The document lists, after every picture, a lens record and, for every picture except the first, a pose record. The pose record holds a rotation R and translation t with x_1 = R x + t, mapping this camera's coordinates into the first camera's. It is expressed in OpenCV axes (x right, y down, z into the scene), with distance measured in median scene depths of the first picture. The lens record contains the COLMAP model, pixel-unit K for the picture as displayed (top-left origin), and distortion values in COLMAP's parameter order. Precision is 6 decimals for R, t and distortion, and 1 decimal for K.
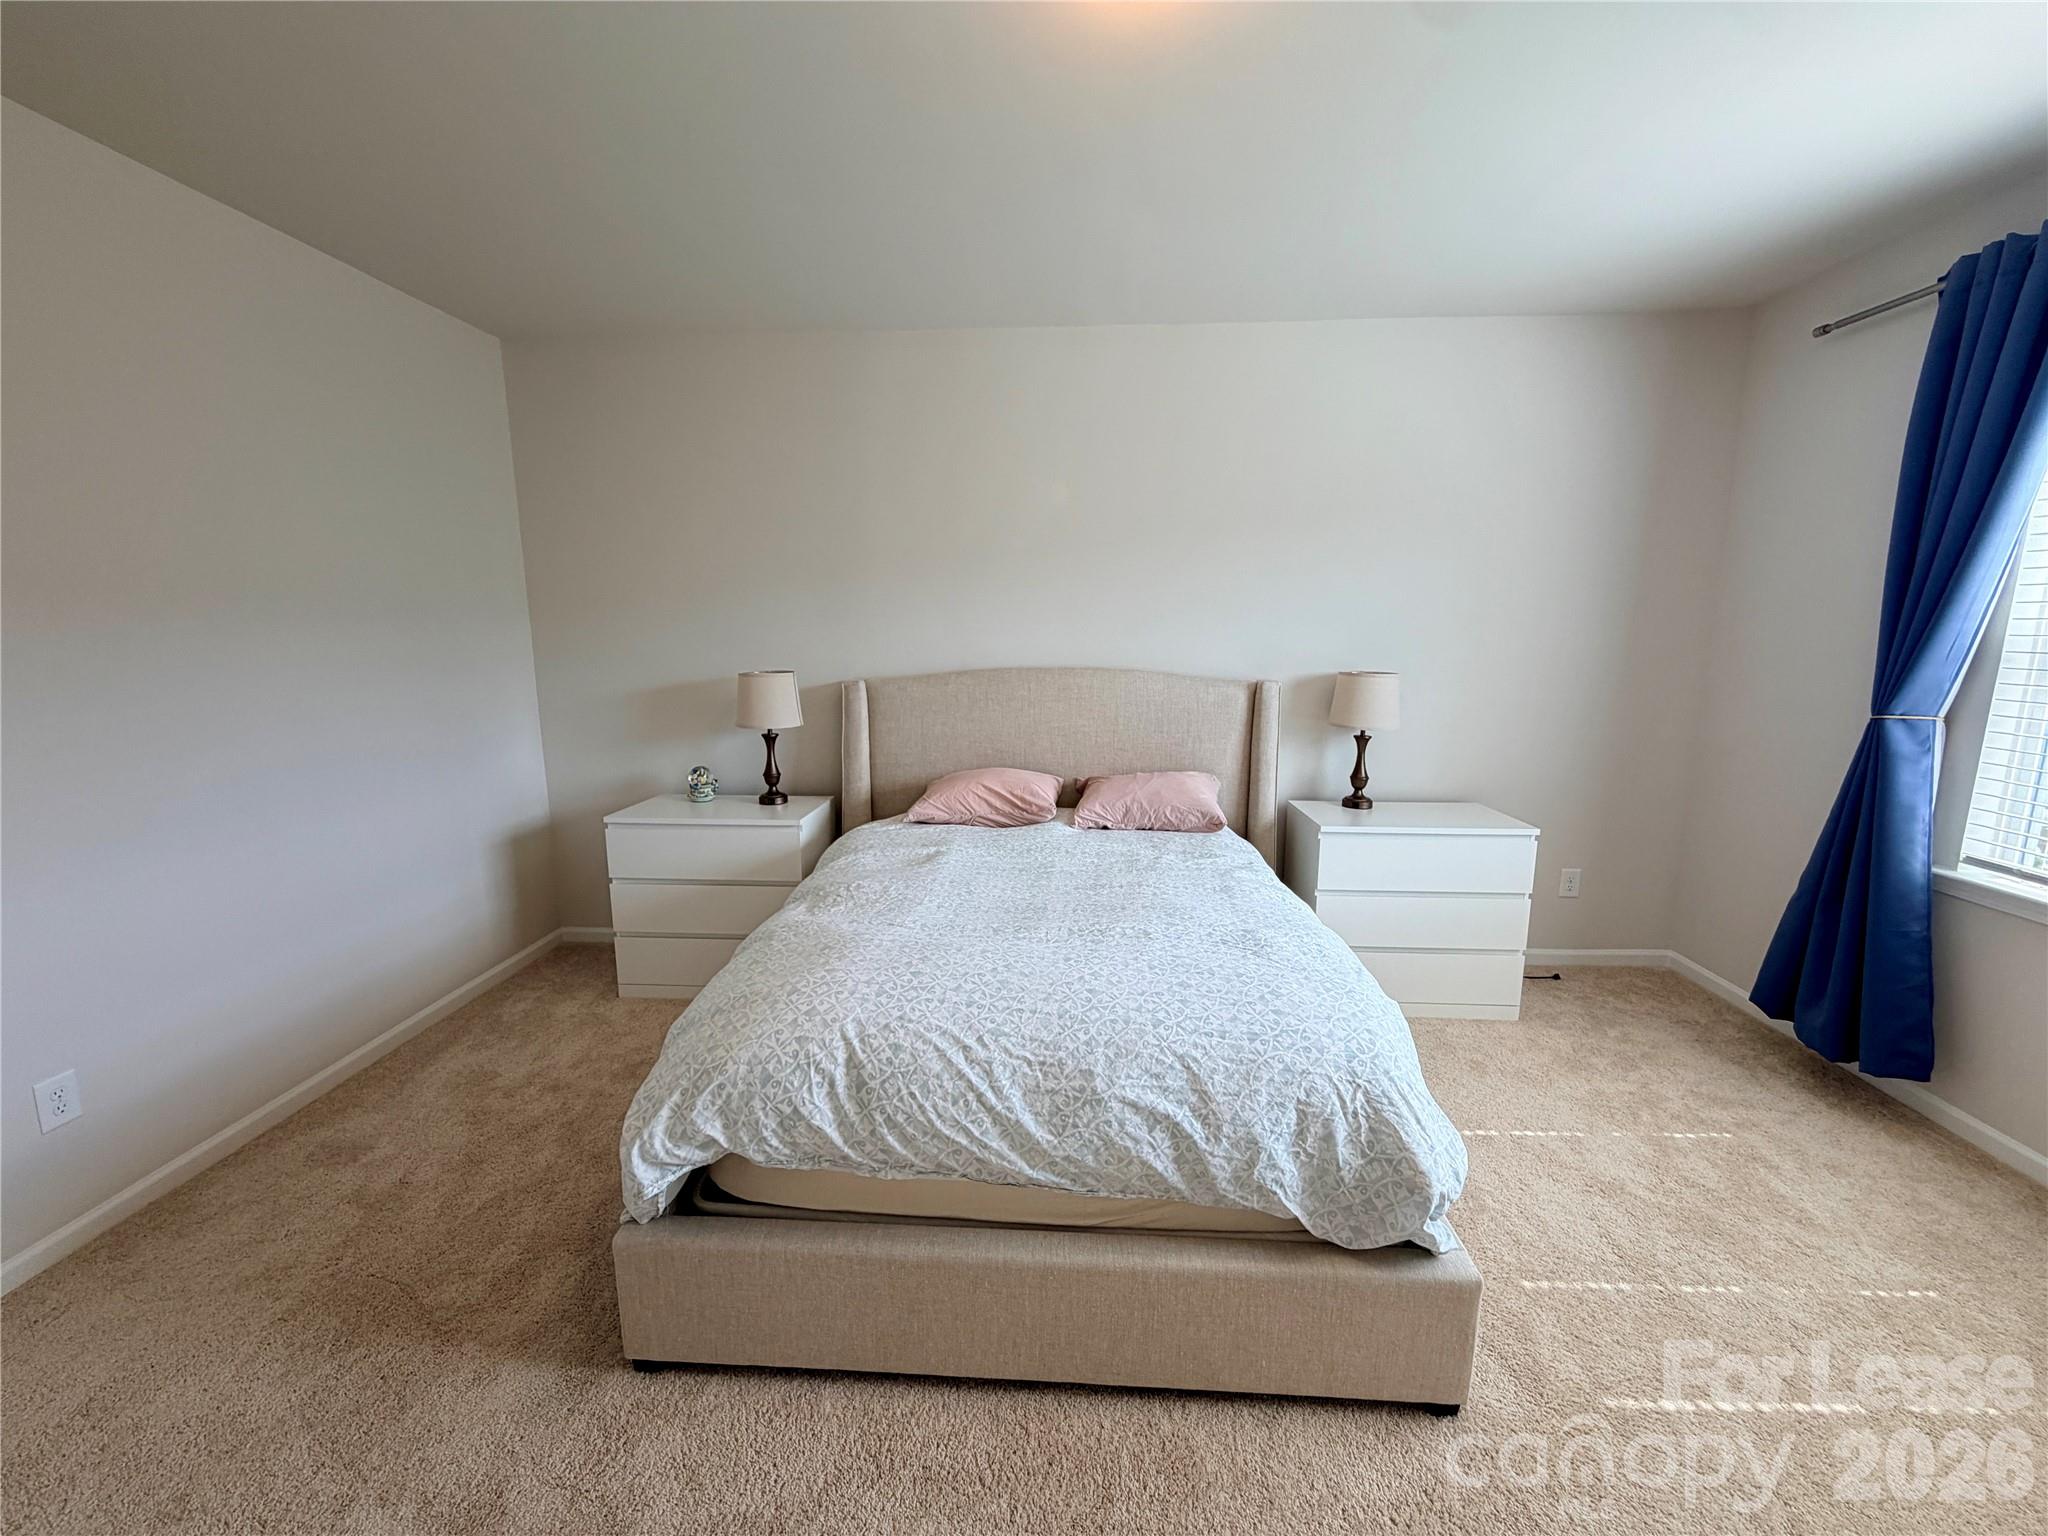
lens RADIAL K [[816.2, 0, 1027.3], [0, 816.2, 764.9], [0, 0, 1]] dist [0.000835, 0.000009]
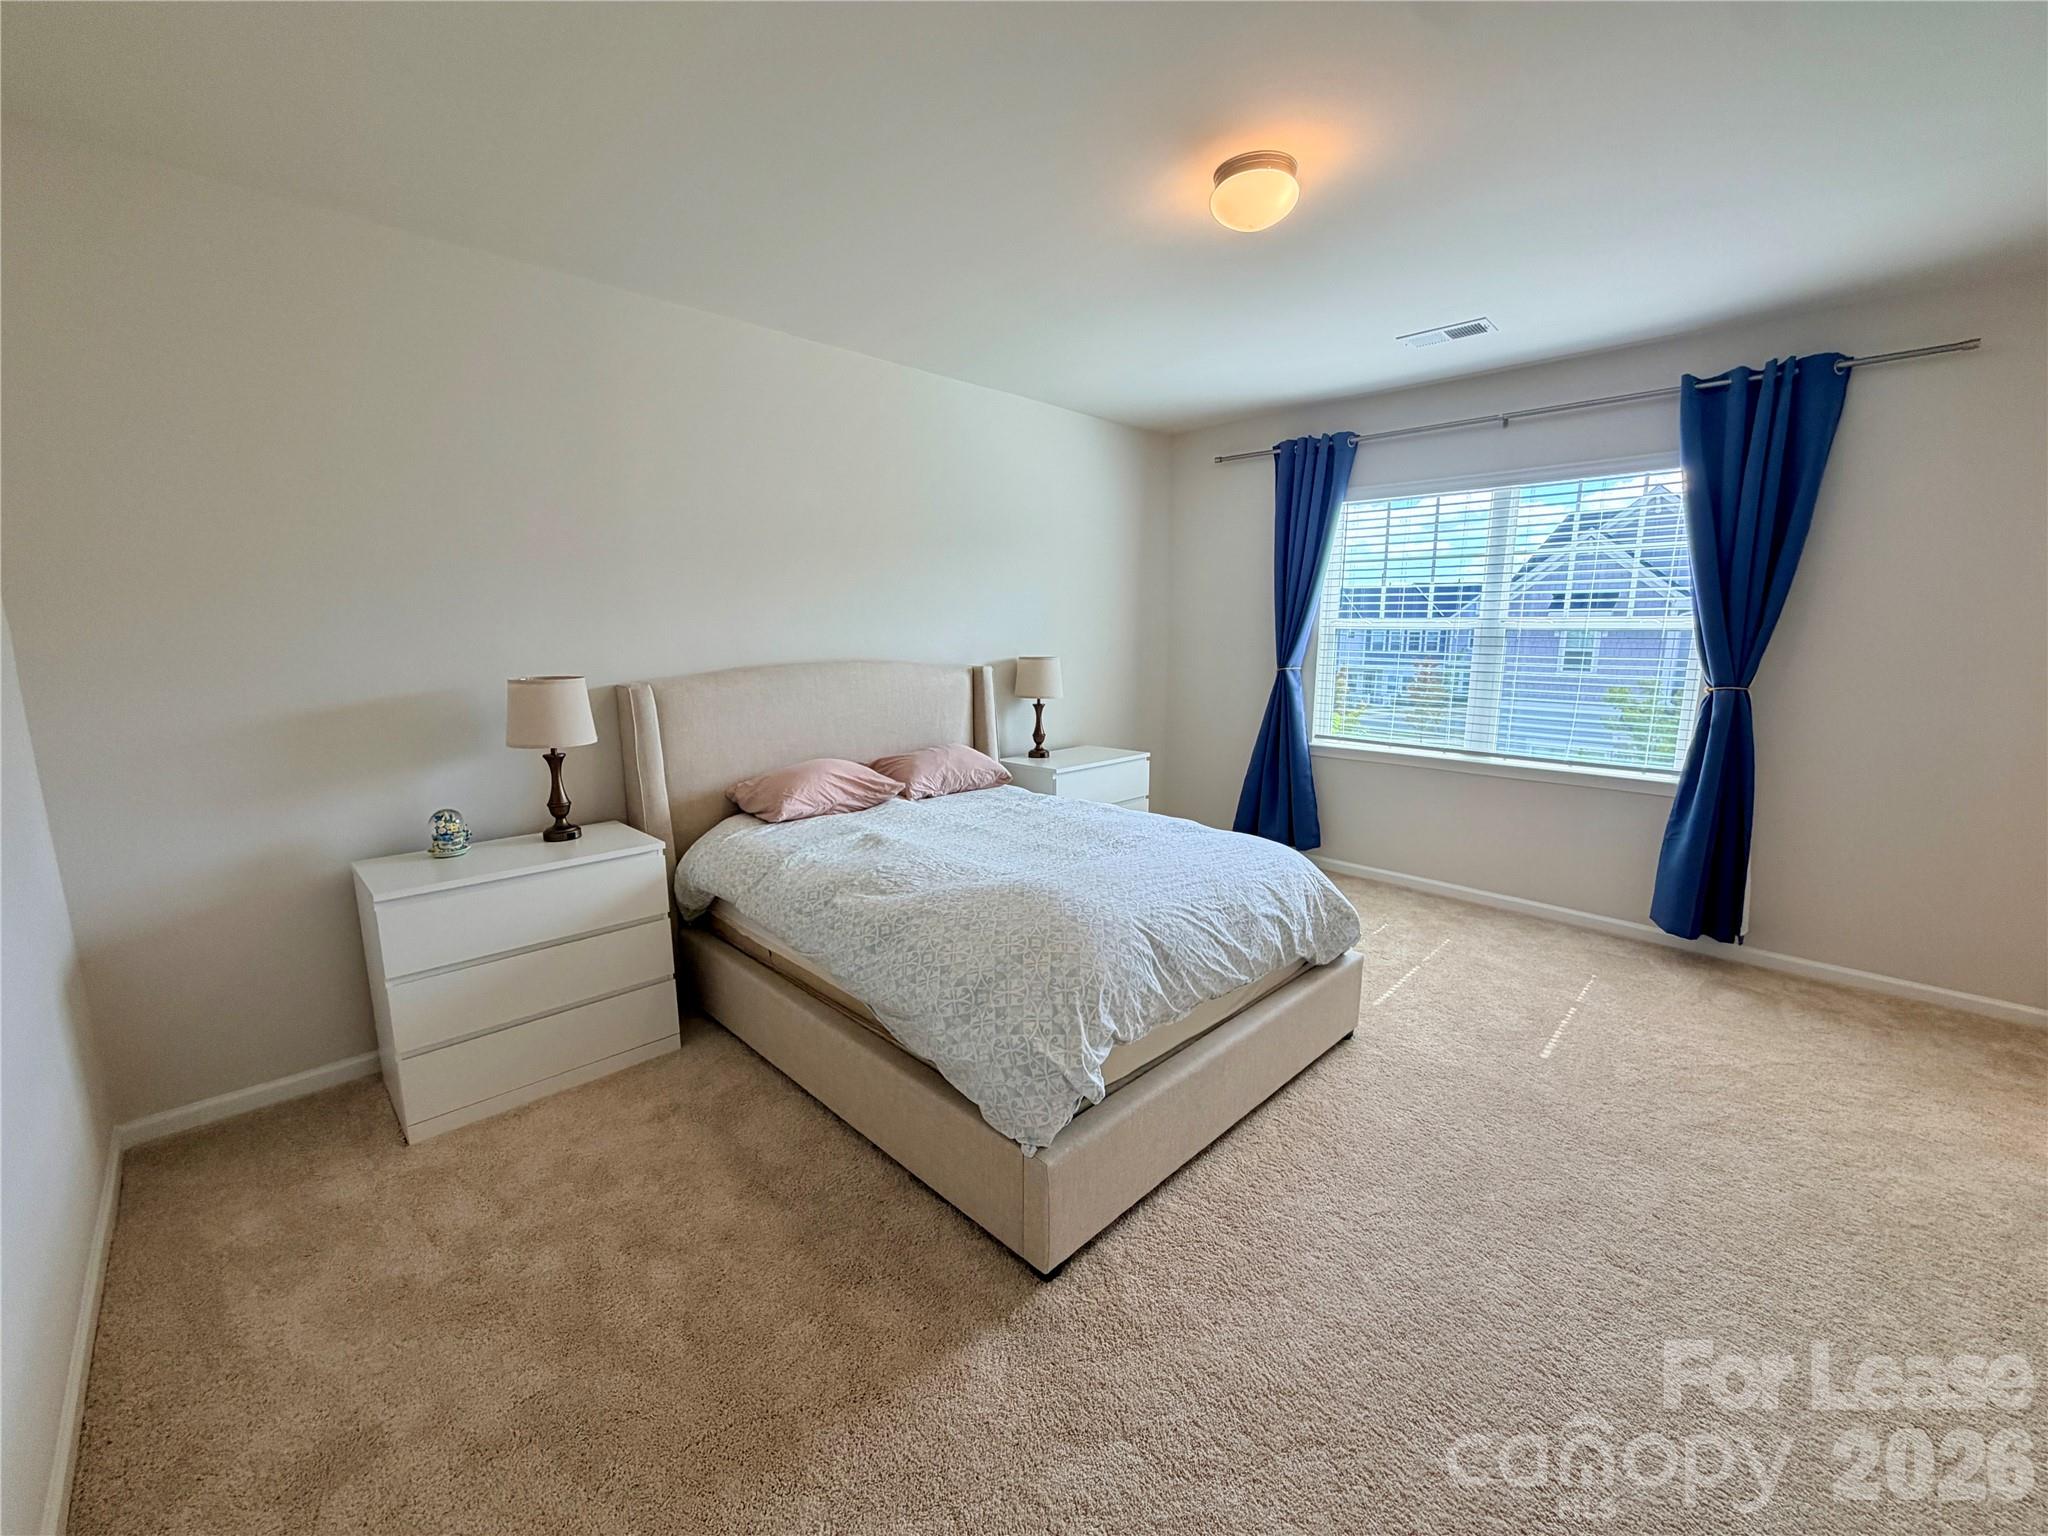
lens RADIAL K [[816.2, 0, 1011.6], [0, 816.2, 763.3], [0, 0, 1]] dist [0.000835, 0.000009]
pose [[0.671500, -0.123259, 0.730681, -0.667716], [0.127189, 0.990606, 0.050218, -0.012542], [-0.730007, 0.059213, 0.680870, 0.129025]]
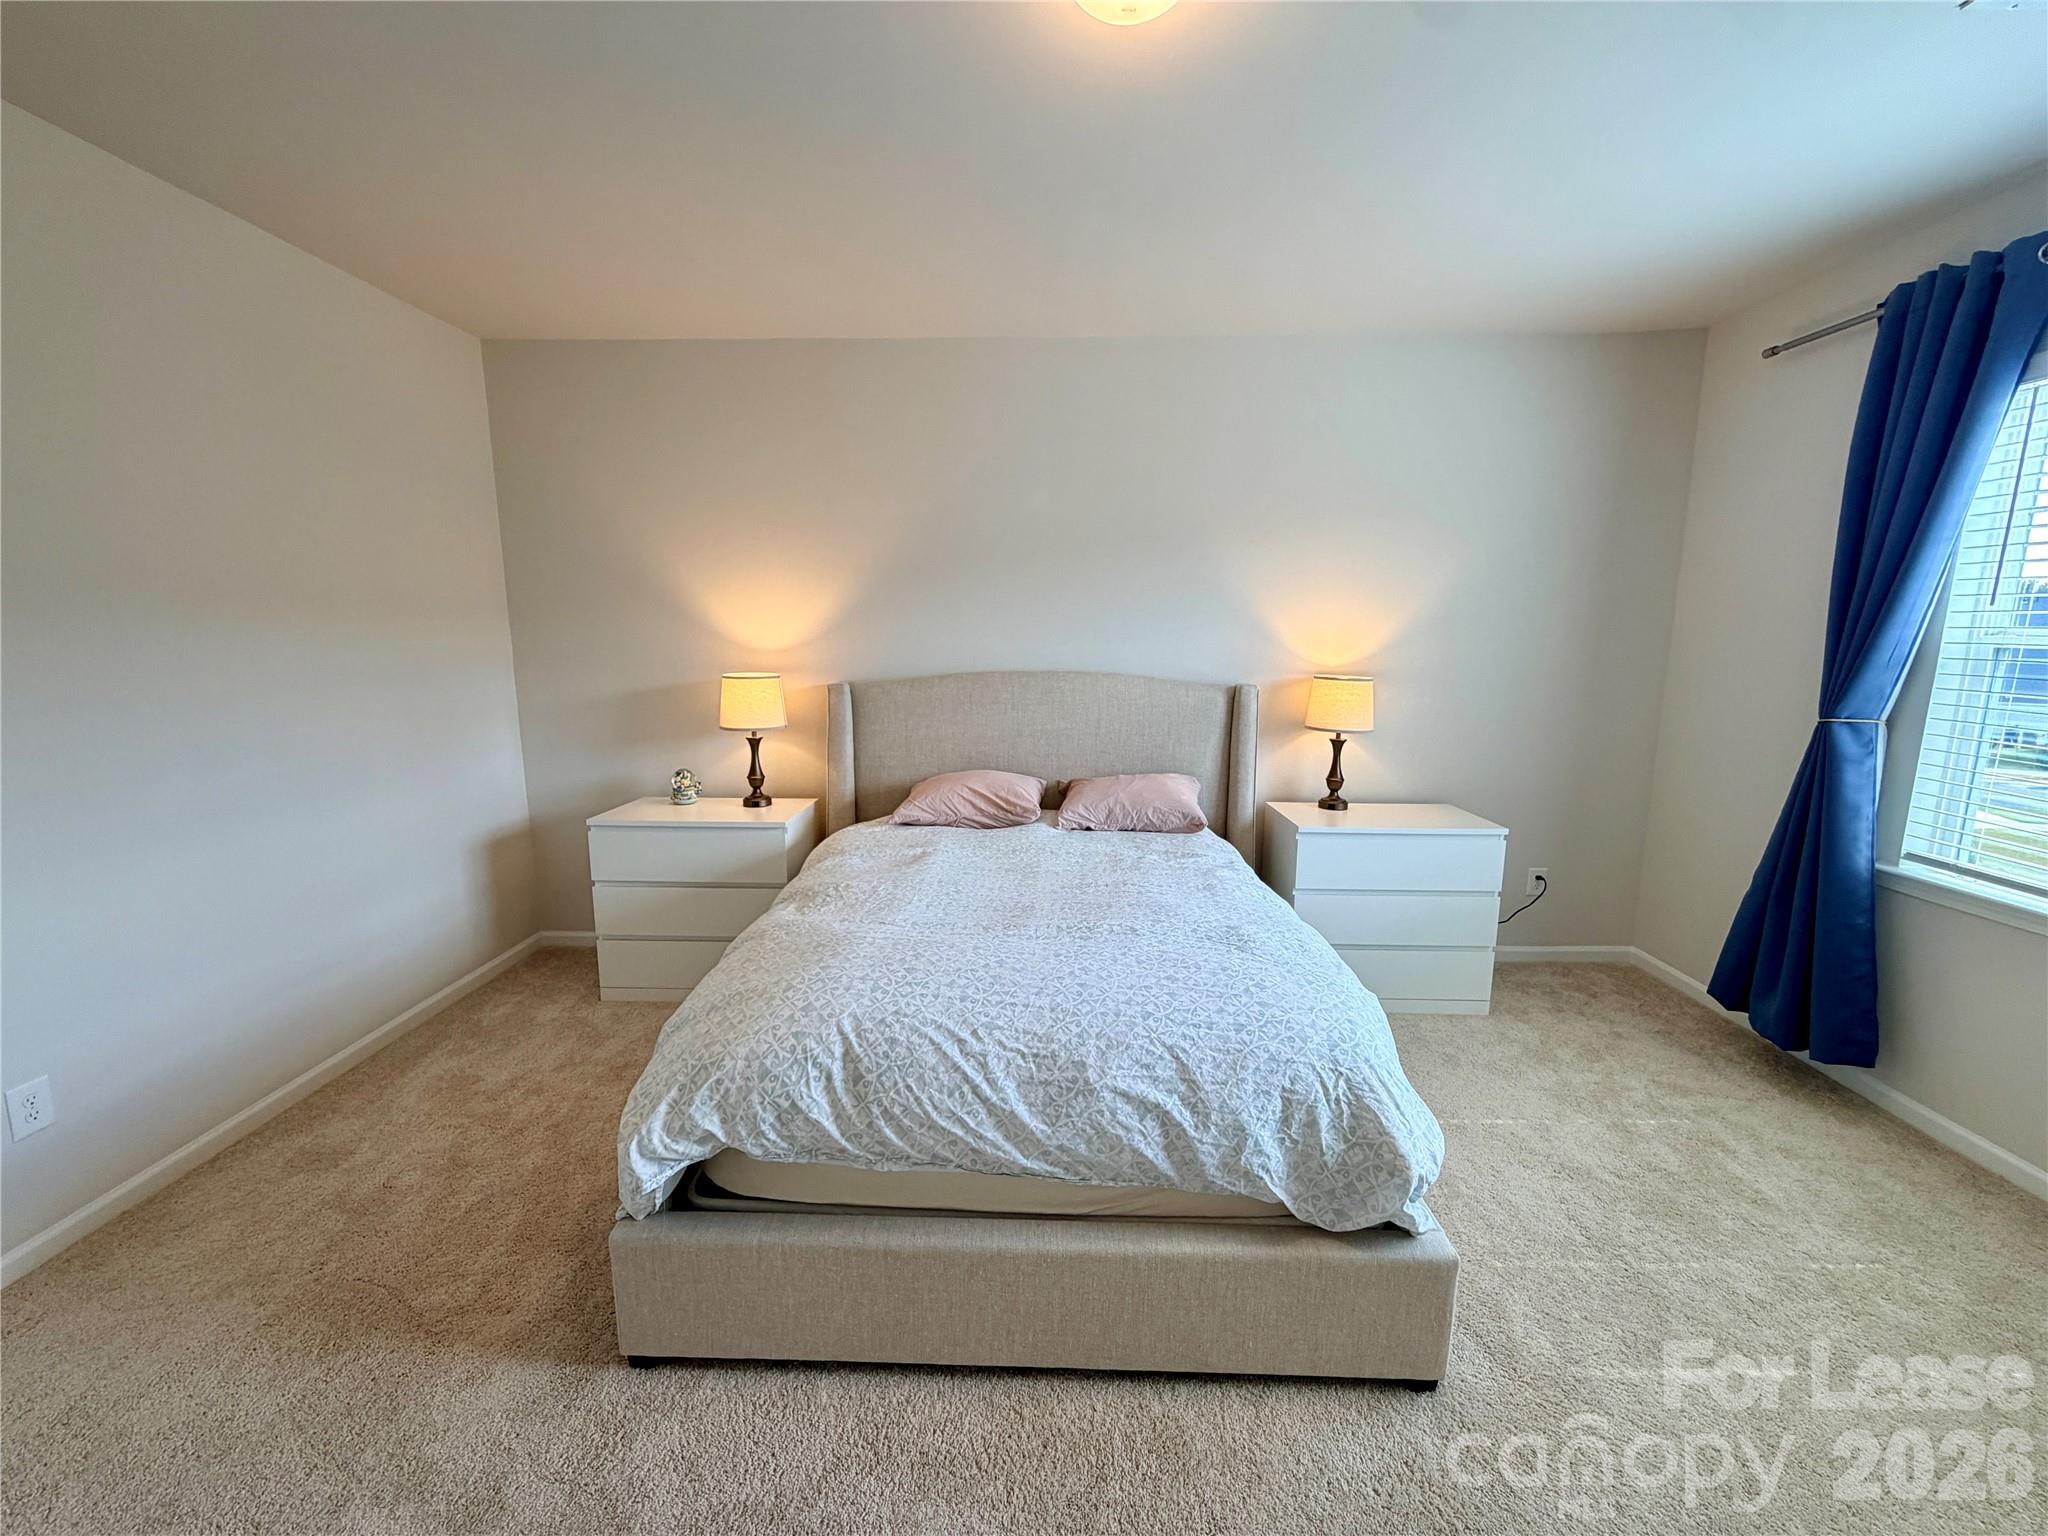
lens RADIAL K [[816.2, 0, 1027.1], [0, 816.2, 765.2], [0, 0, 1]] dist [0.000835, 0.000009]
pose [[0.999517, -0.000335, 0.031083, -0.012493], [0.000529, 0.999980, -0.006232, 0.004070], [-0.031080, 0.006245, 0.999497, -0.013450]]
